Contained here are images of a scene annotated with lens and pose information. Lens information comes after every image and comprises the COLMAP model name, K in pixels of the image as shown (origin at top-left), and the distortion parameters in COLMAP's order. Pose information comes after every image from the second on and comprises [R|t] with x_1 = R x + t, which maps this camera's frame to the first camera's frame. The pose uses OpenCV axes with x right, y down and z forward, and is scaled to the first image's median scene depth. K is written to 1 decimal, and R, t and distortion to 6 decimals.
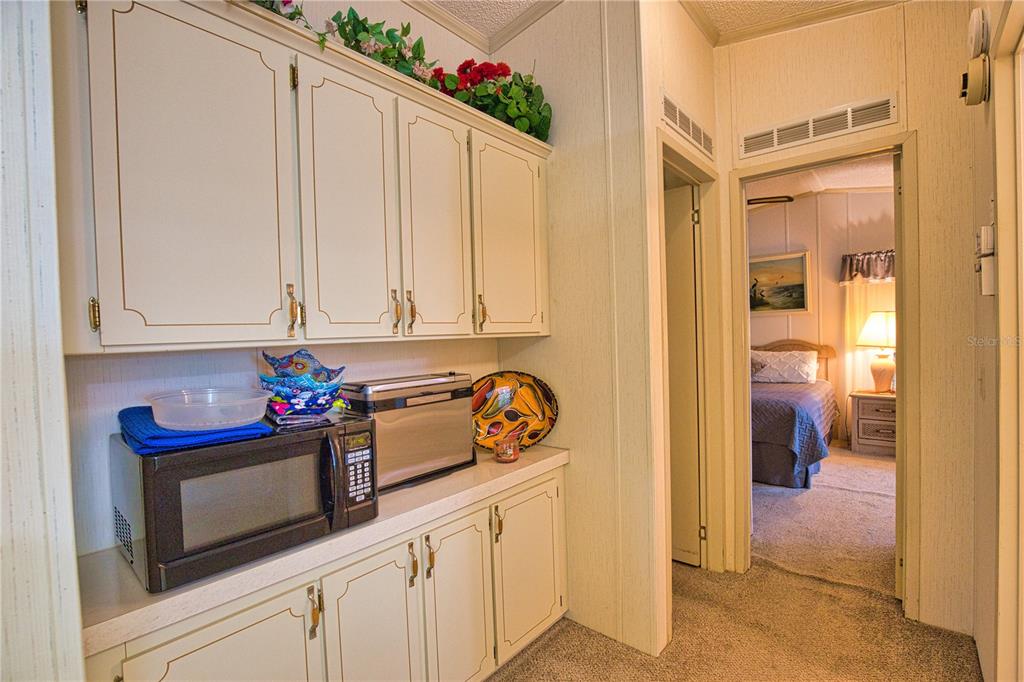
lens RADIAL K [[467.2, 0, 507.5], [0, 467.2, 344.9], [0, 0, 1]] dist [-0.037533, 0.007954]
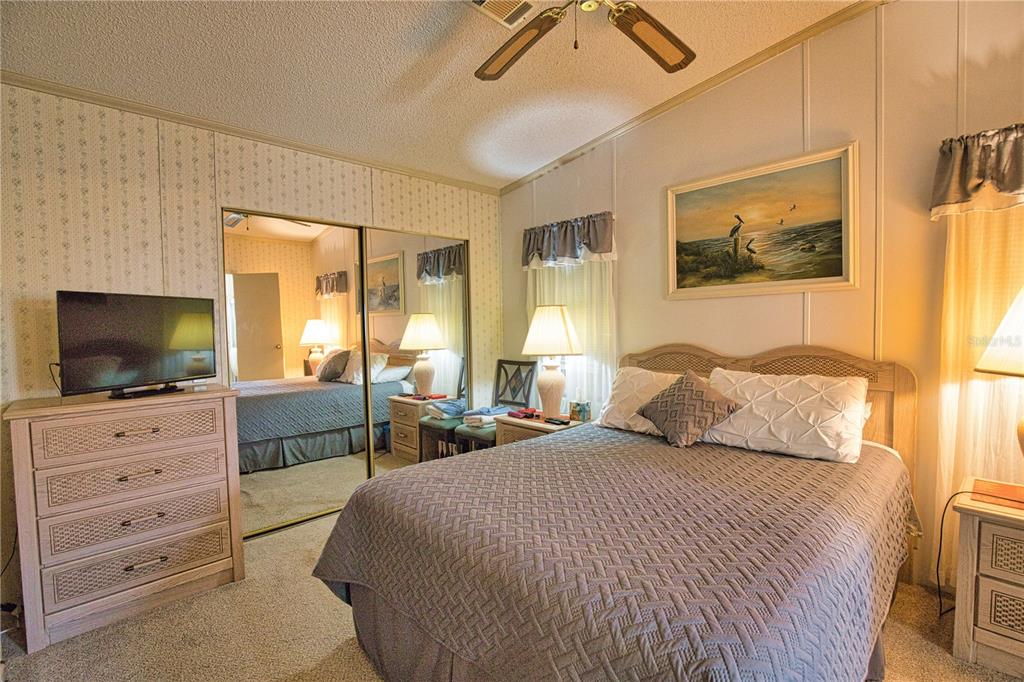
lens RADIAL K [[467.2, 0, 507.8], [0, 467.2, 342.9], [0, 0, 1]] dist [-0.037533, 0.007954]
pose [[0.995346, 0.016661, -0.094909, 0.388611], [-0.014392, 0.999595, 0.024550, -0.023007], [0.095280, -0.023070, 0.995183, 0.559070]]
